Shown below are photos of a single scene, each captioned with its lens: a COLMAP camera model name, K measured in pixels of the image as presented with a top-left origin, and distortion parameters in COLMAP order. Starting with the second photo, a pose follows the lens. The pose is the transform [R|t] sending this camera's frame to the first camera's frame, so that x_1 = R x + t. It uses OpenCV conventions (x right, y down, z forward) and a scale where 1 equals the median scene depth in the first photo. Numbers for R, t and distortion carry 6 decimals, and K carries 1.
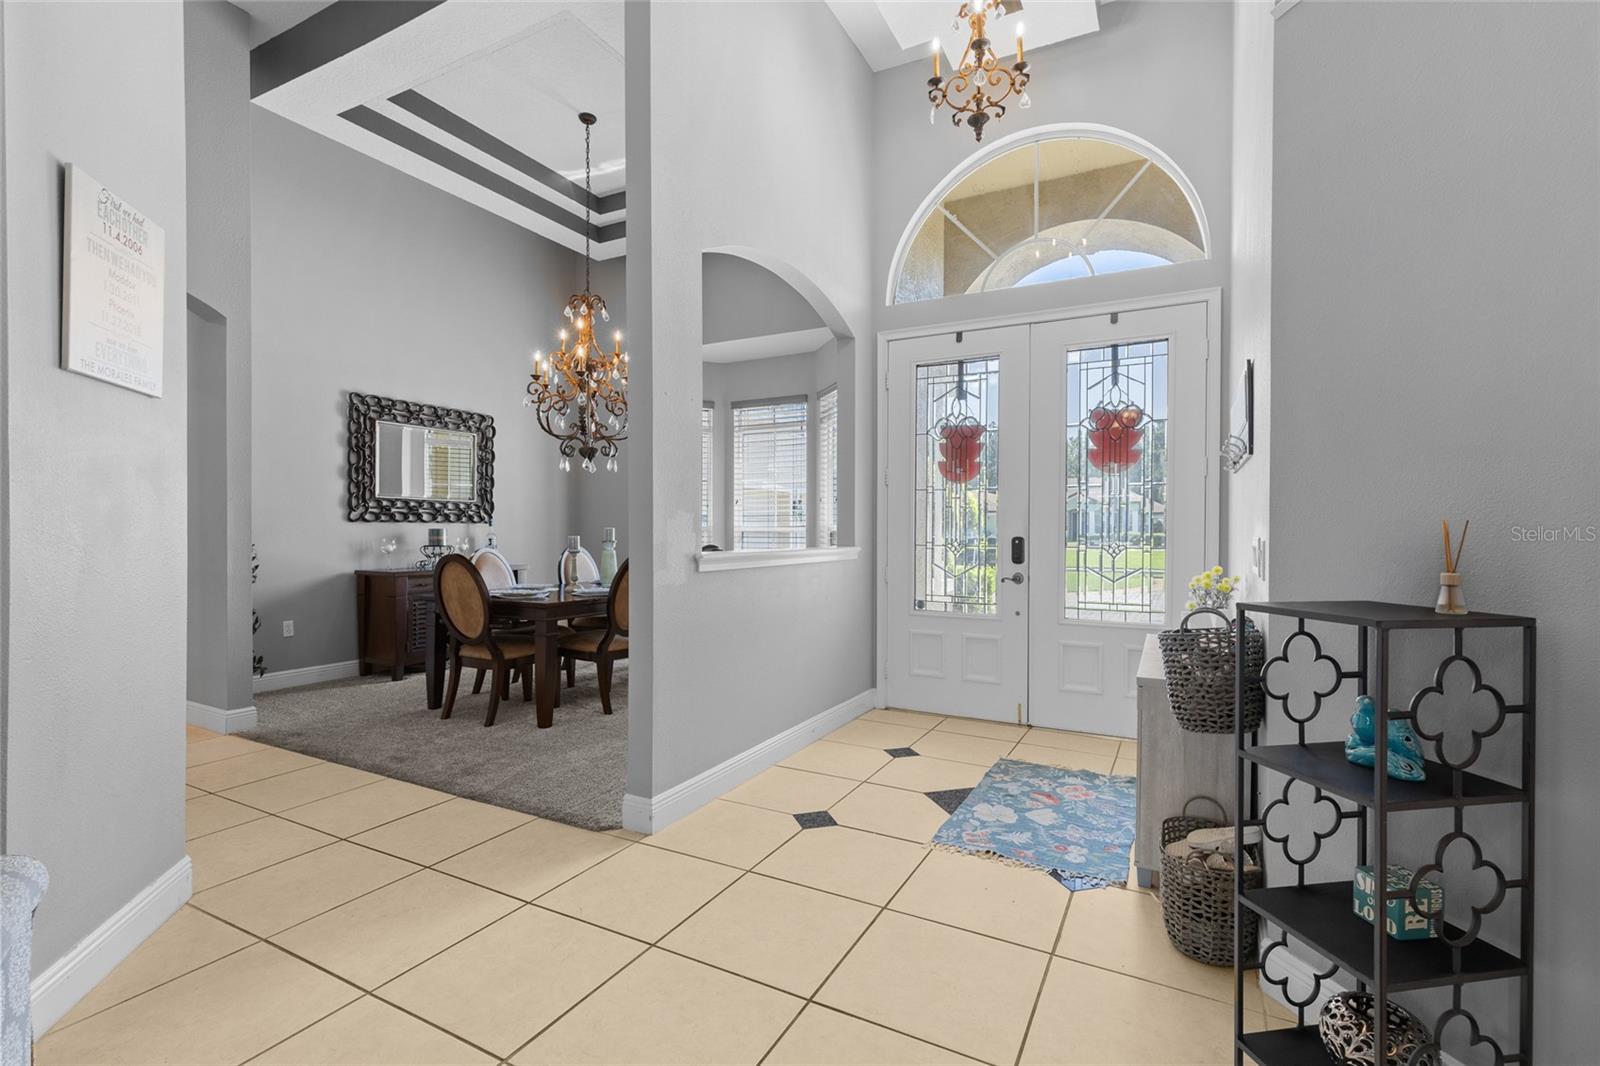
lens RADIAL K [[722.8, 0, 810.3], [0, 722.8, 537.1], [0, 0, 1]] dist [-0.000061, -0.000505]
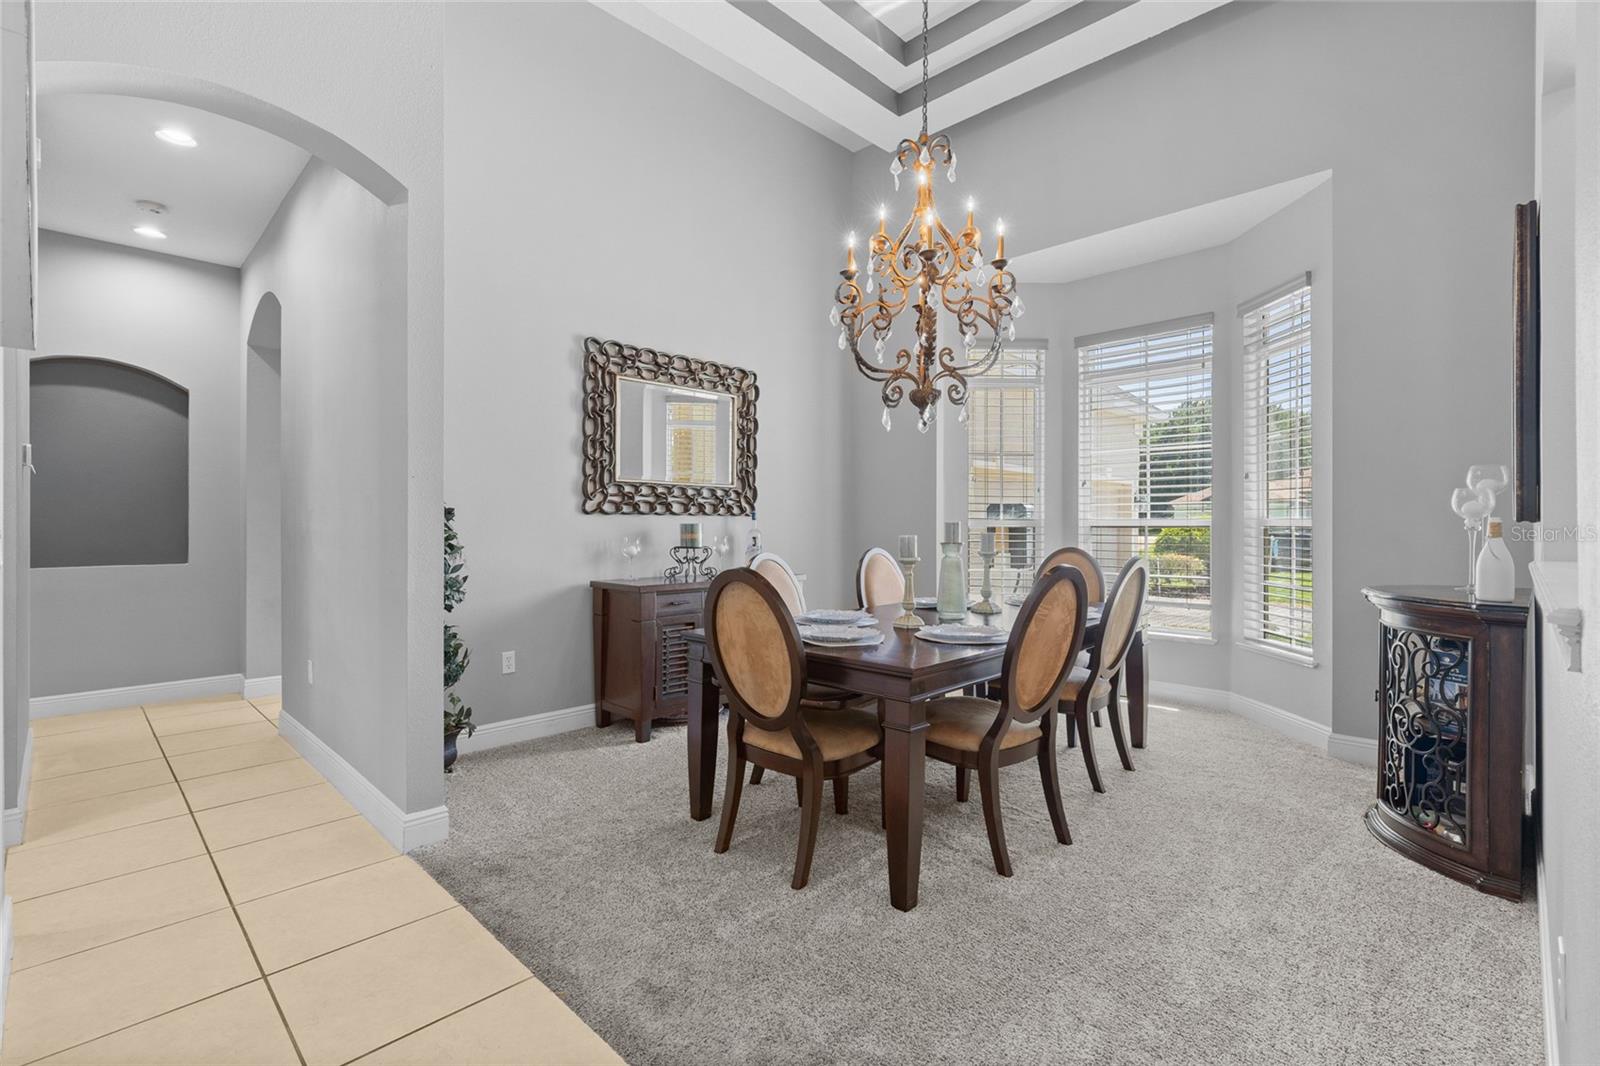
lens RADIAL K [[722.8, 0, 793.9], [0, 722.8, 528.2], [0, 0, 1]] dist [-0.000061, -0.000505]
pose [[0.955532, -0.000548, -0.294886, -0.214487], [-0.001206, 0.999983, -0.005765, -0.003108], [0.294884, 0.005864, 0.955515, 0.355492]]
